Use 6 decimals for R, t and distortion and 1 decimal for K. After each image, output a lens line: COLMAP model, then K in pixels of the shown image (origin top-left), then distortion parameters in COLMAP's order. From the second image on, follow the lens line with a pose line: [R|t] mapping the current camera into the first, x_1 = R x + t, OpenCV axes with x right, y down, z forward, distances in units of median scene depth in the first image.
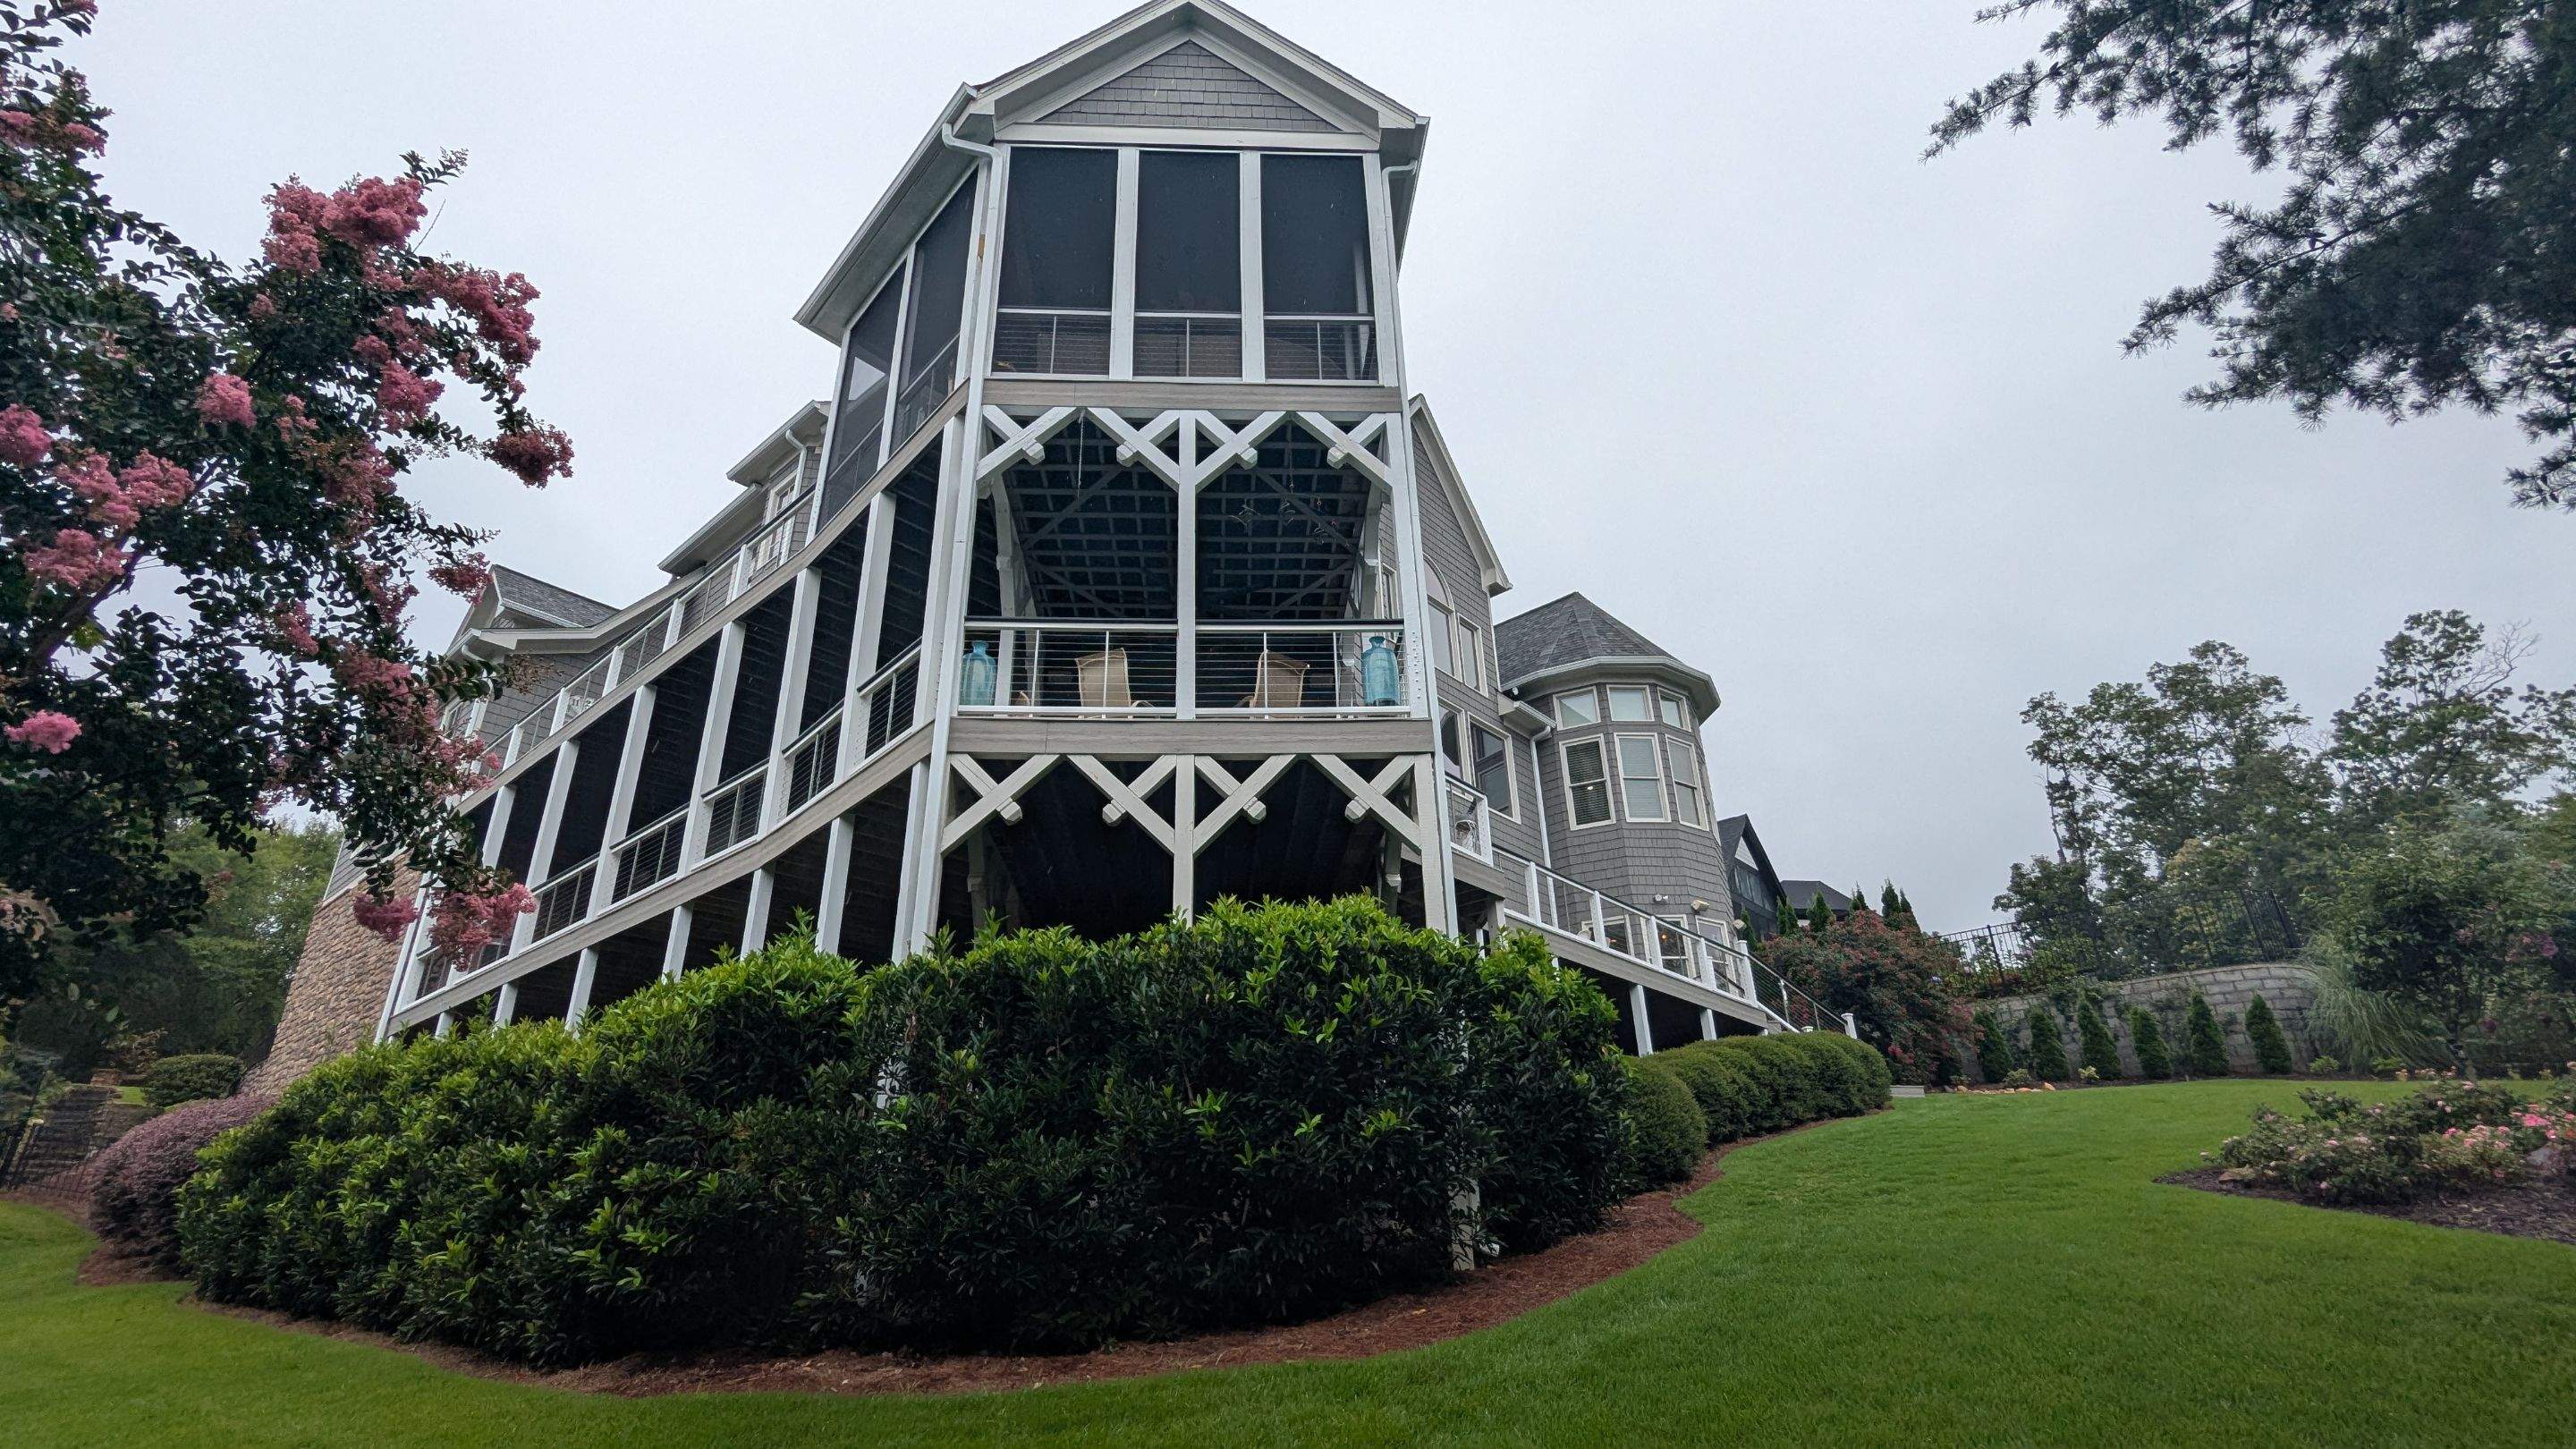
lens RADIAL K [[1209.0, 0, 1280.5], [0, 1209.0, 725.0], [0, 0, 1]] dist [-0.006877, 0.000548]
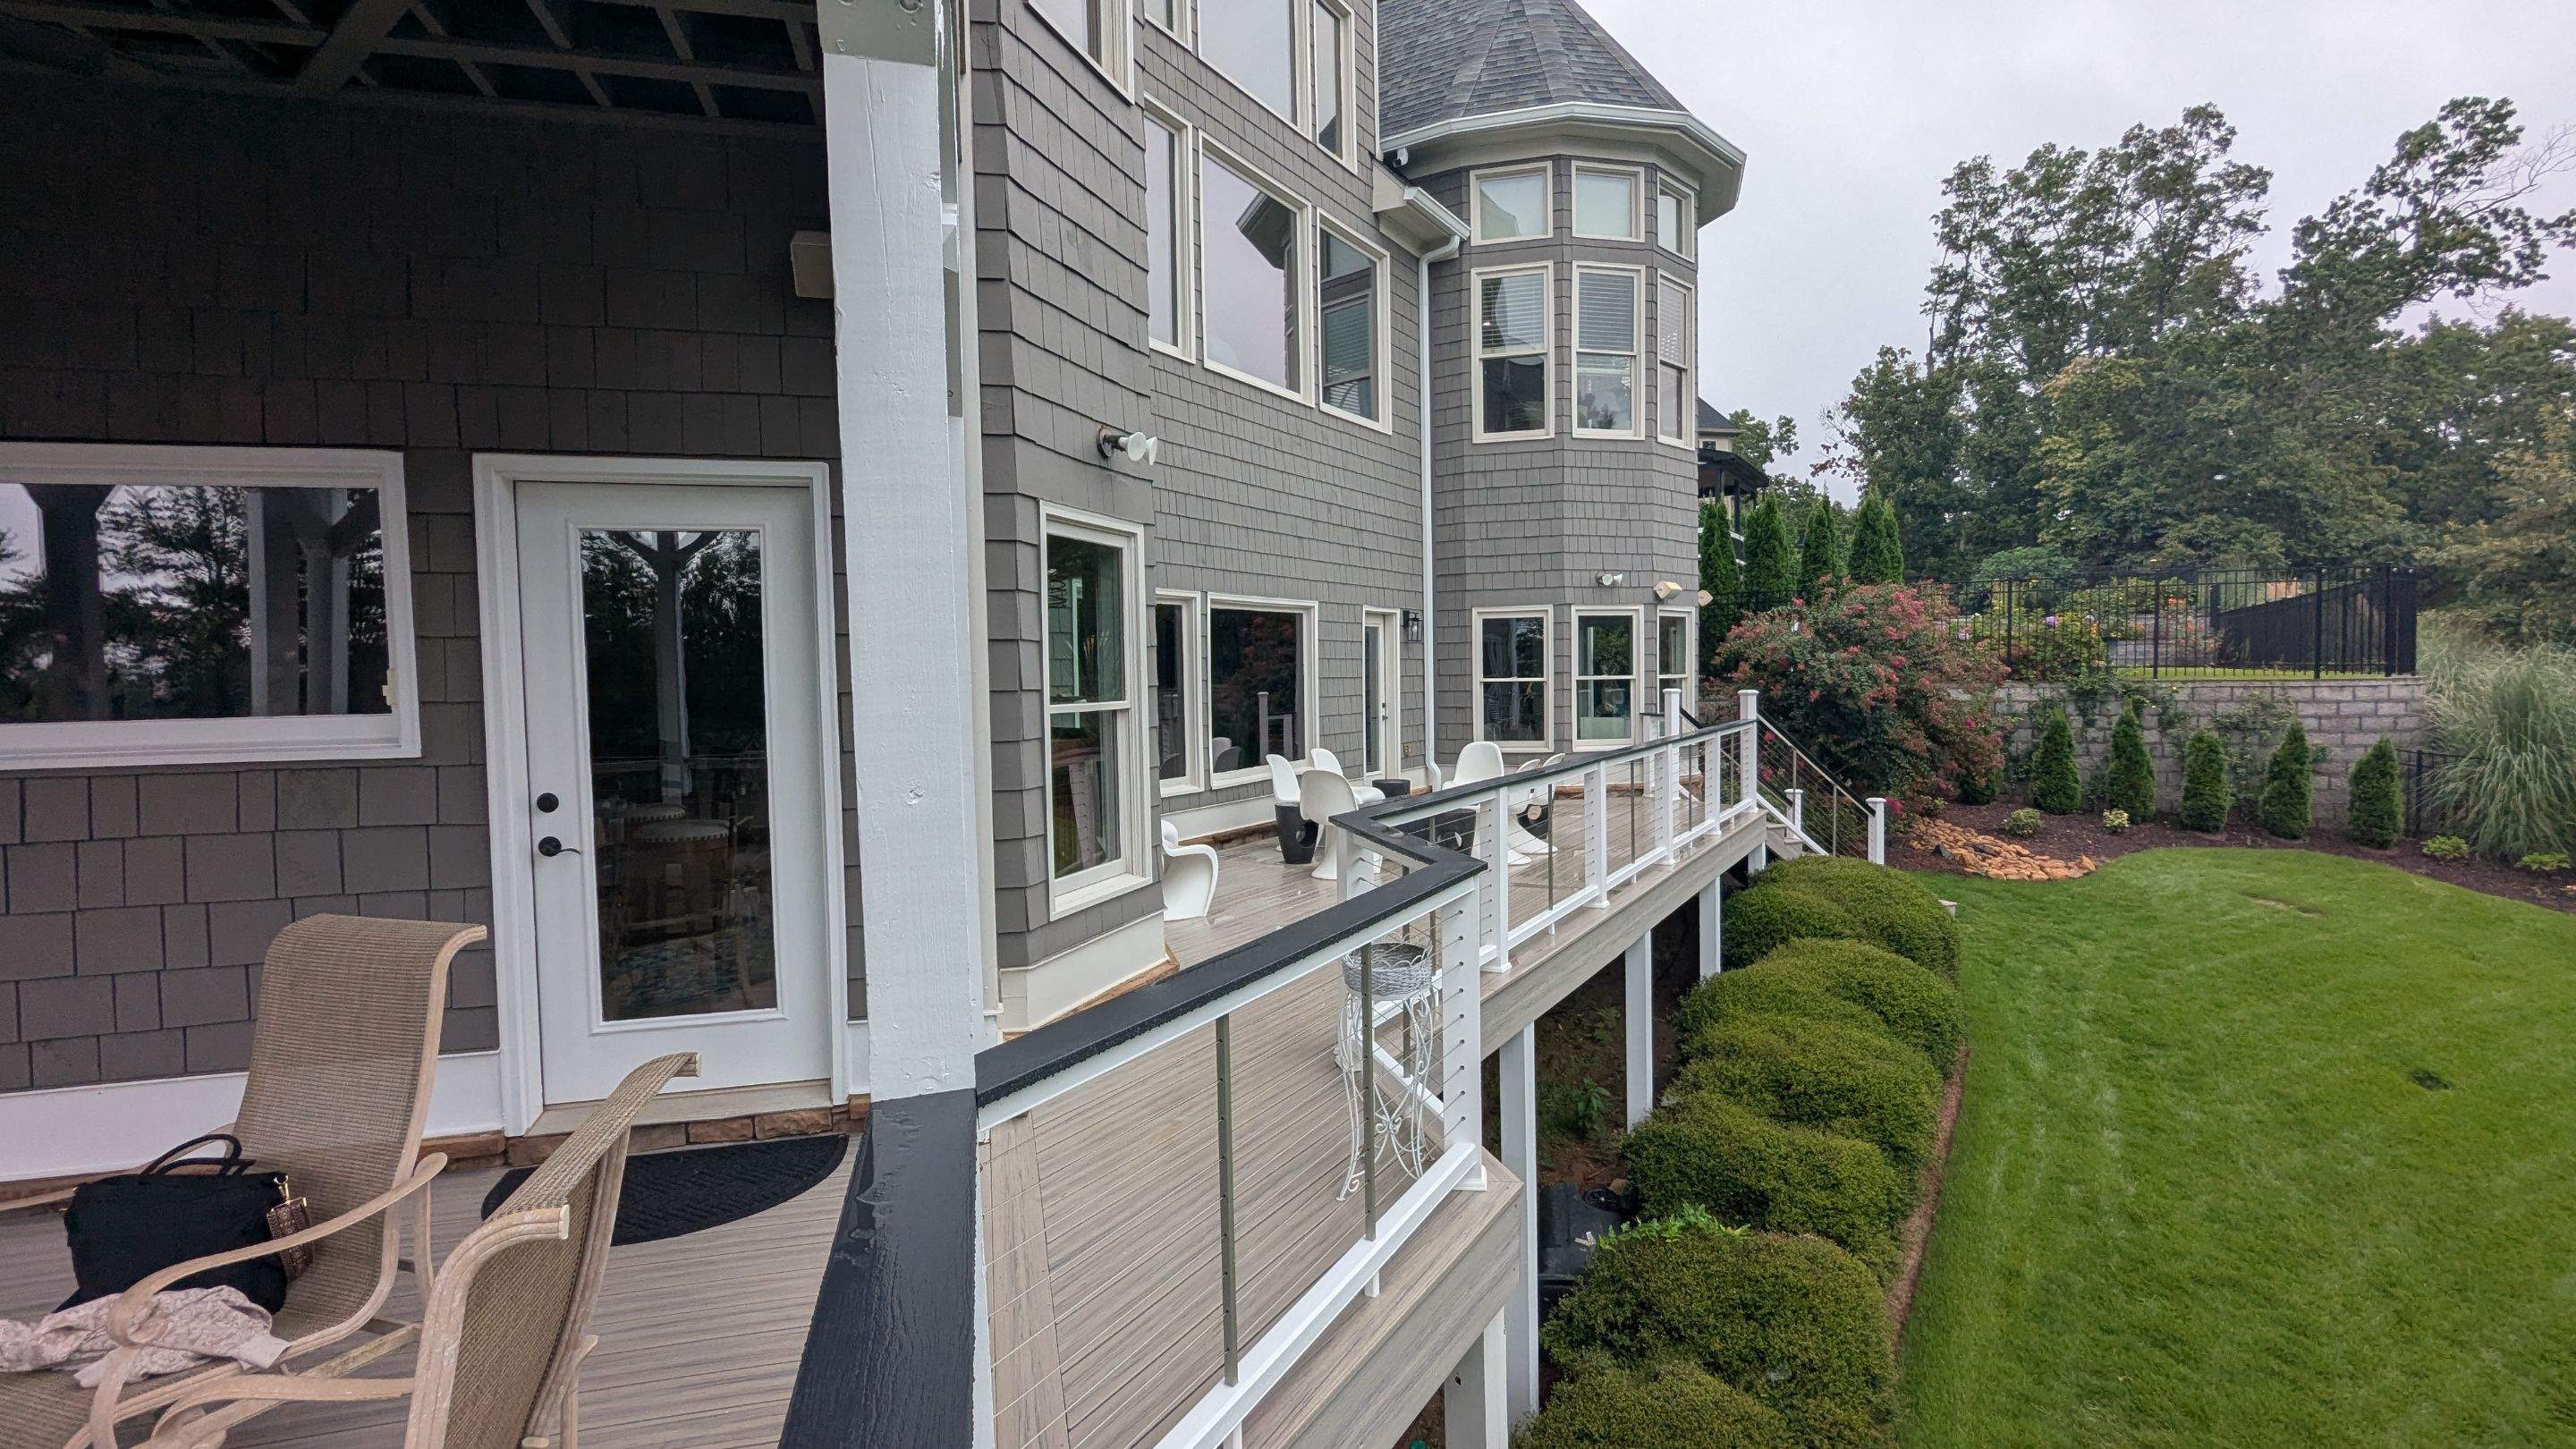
lens RADIAL K [[1235.4, 0, 1282.9], [0, 1235.4, 708.5], [0, 0, 1]] dist [-0.001077, -0.000669]
pose [[0.981831, 0.000750, 0.189757, 0.041929], [-0.086241, 0.892514, 0.442698, -0.047559], [-0.169029, -0.451020, 0.876362, 0.434834]]
